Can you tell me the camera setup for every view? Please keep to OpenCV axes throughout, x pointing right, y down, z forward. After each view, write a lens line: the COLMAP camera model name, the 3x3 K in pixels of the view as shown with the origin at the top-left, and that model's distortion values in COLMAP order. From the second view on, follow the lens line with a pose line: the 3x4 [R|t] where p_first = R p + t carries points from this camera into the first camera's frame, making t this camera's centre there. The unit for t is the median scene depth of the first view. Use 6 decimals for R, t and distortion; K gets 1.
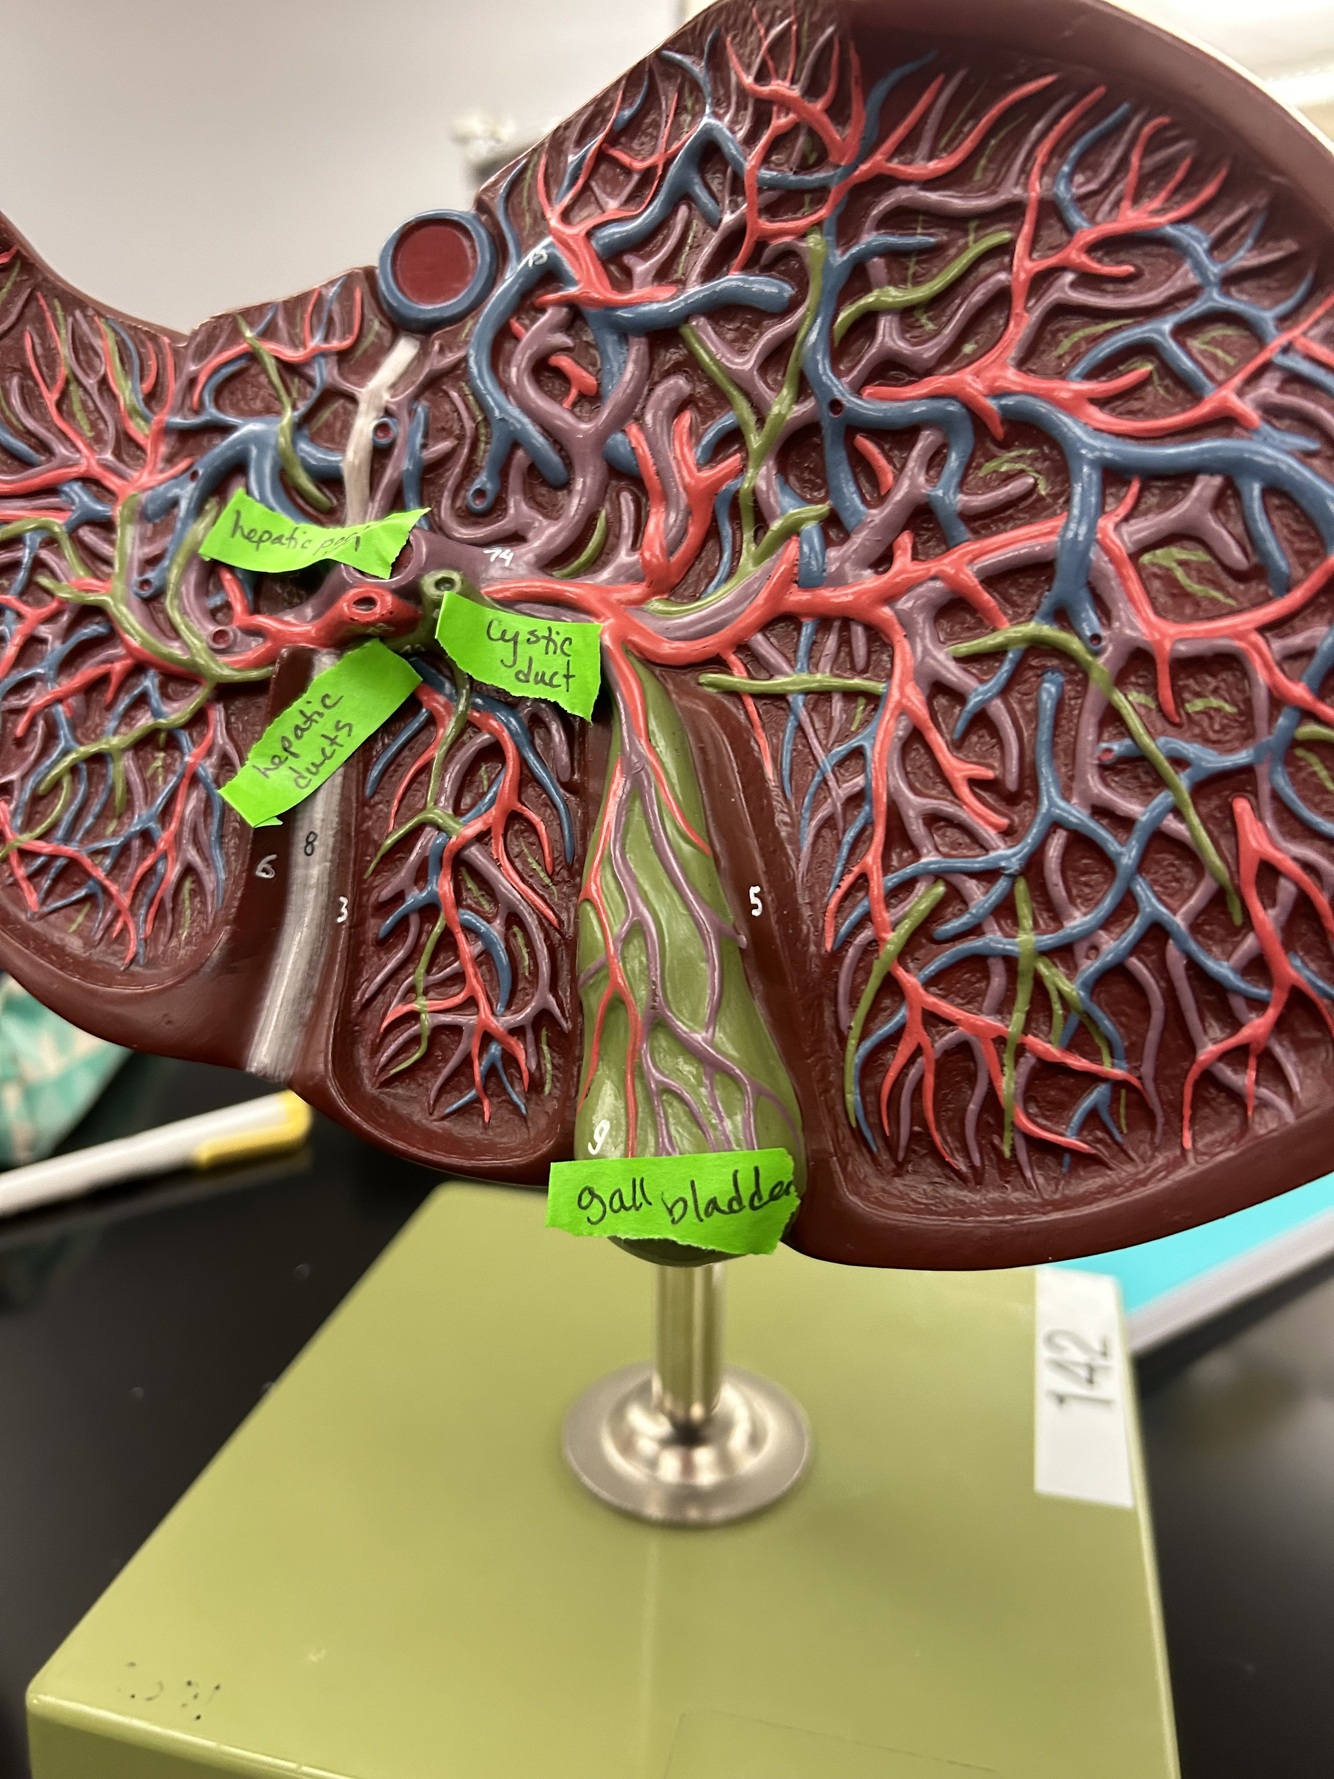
lens RADIAL K [[1361.4, 0, 667.4], [0, 1361.4, 902.1], [0, 0, 1]] dist [0.014235, -0.040664]
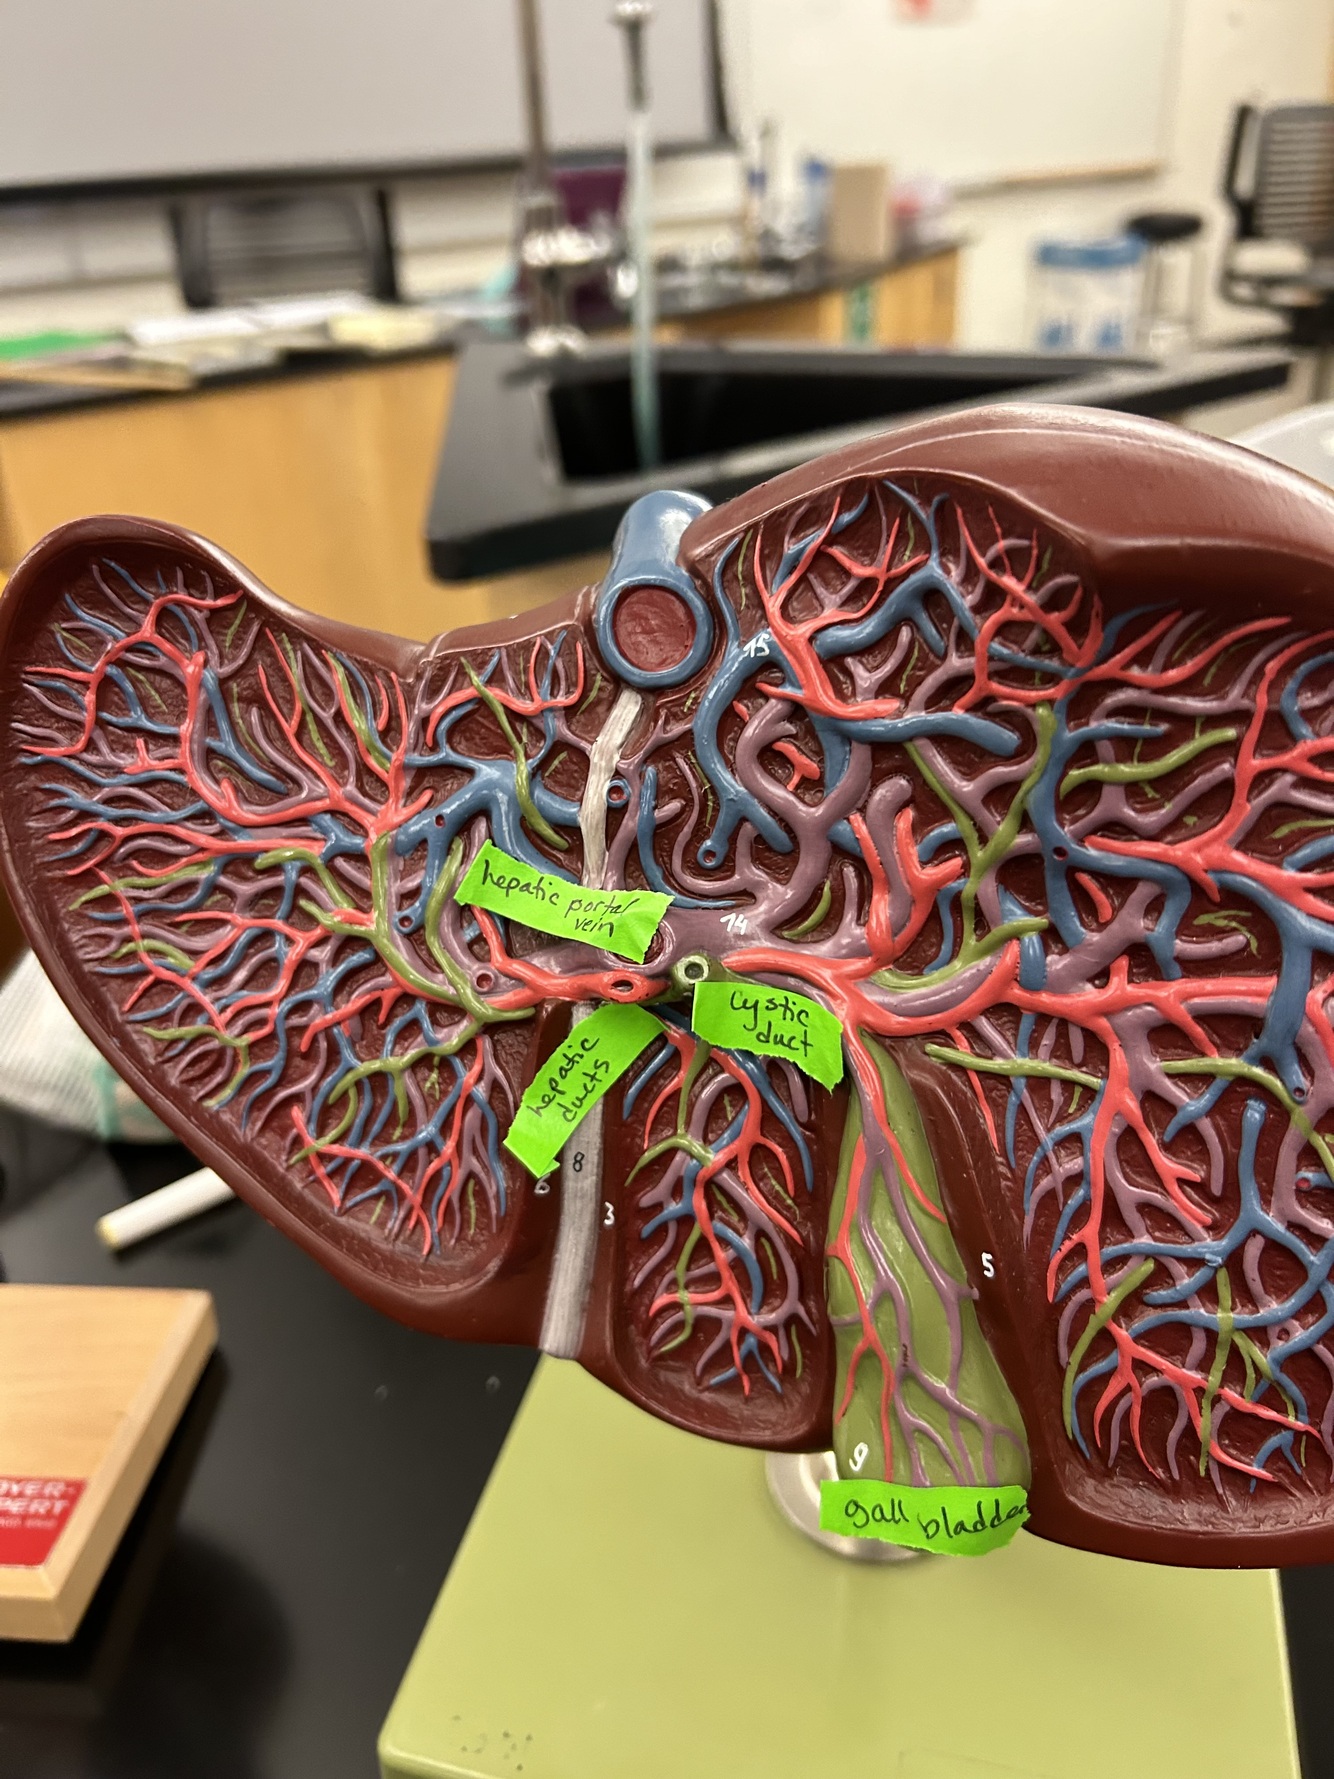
lens RADIAL K [[1361.4, 0, 667.1], [0, 1361.4, 879.6], [0, 0, 1]] dist [0.014235, -0.040664]
pose [[0.998200, -0.042945, -0.041853, -0.135507], [0.050624, 0.977606, 0.204265, -0.536327], [0.032144, -0.206017, 0.978020, -0.079672]]
